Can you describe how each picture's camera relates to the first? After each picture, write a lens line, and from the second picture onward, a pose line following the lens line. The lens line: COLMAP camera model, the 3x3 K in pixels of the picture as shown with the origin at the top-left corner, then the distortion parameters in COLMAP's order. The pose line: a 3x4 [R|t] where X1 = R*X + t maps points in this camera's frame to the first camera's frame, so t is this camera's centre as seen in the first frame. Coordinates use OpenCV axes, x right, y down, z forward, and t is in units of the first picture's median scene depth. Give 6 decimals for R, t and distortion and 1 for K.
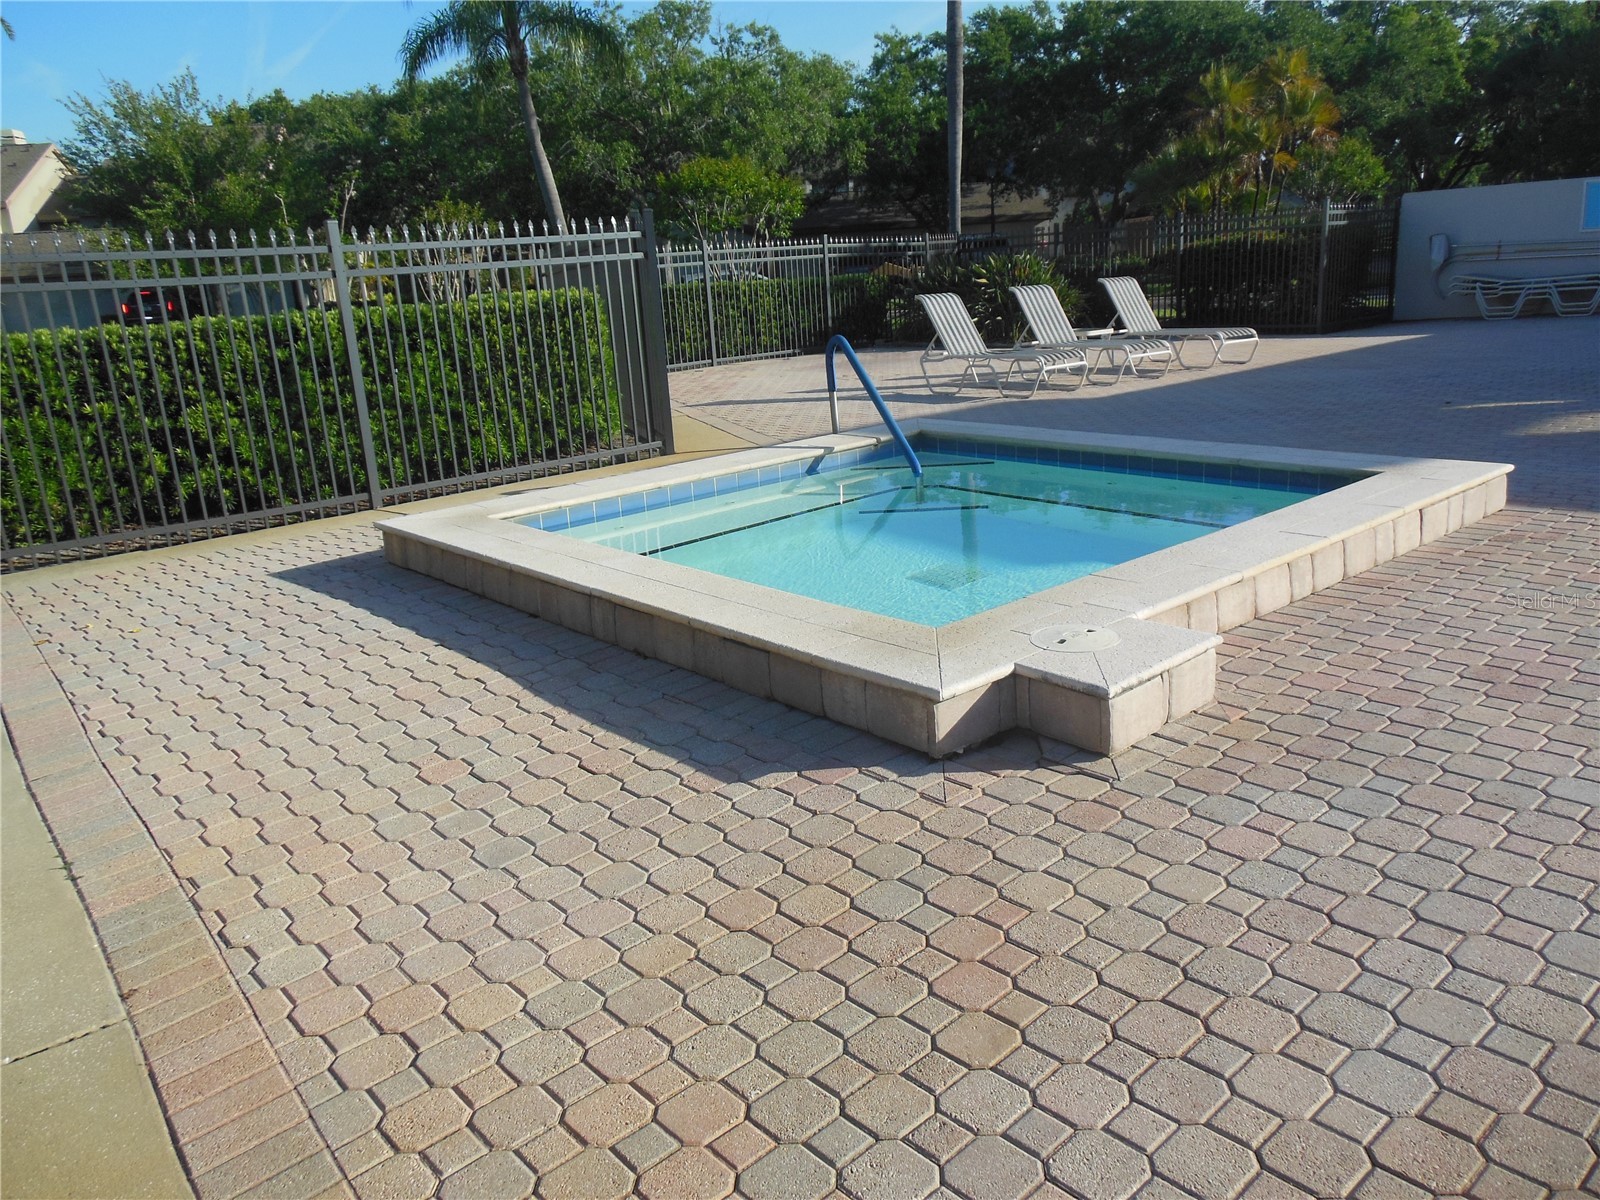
lens RADIAL K [[1240.1, 0, 800.8], [0, 1240.1, 596.7], [0, 0, 1]] dist [-0.039023, 0.098259]
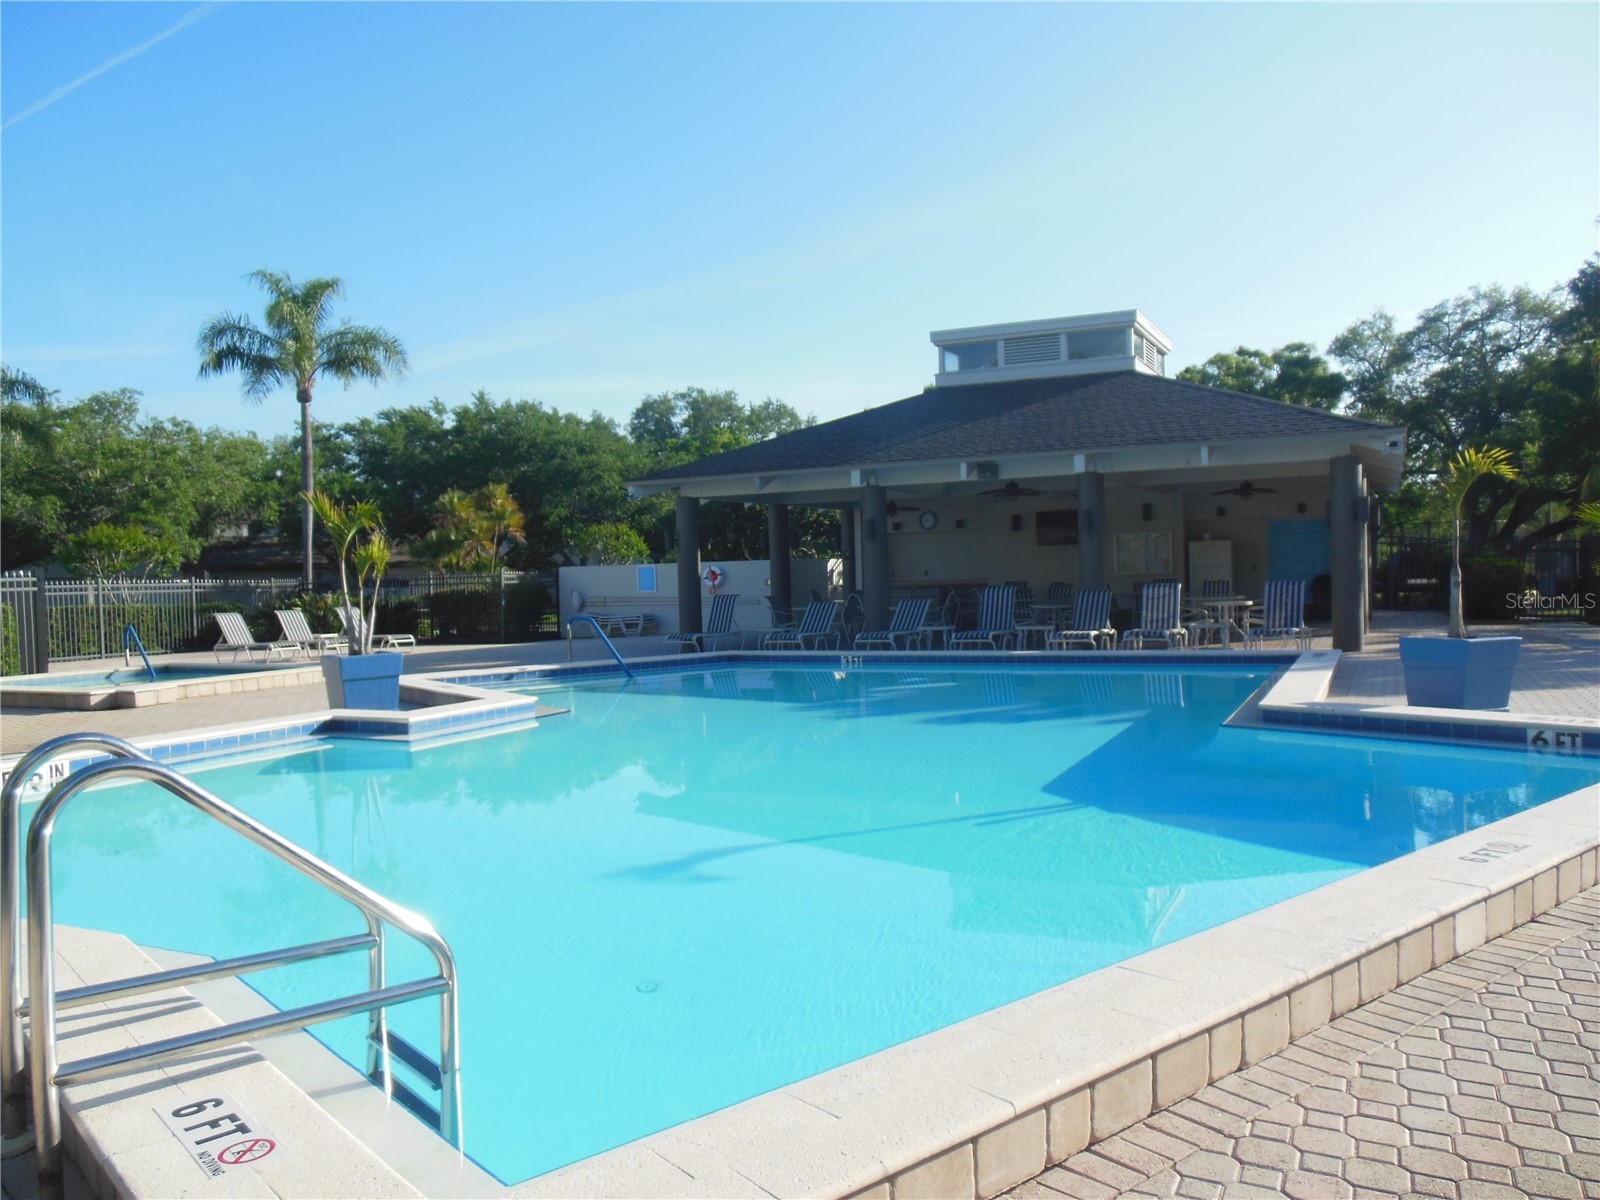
lens RADIAL K [[1240.1, 0, 800.8], [0, 1240.1, 596.7], [0, 0, 1]] dist [-0.039023, 0.098259]
pose [[0.920085, 0.031397, 0.390458, 0.113505], [0.072835, 0.965688, -0.249282, 0.165176], [-0.384887, 0.257800, 0.886229, -0.632227]]
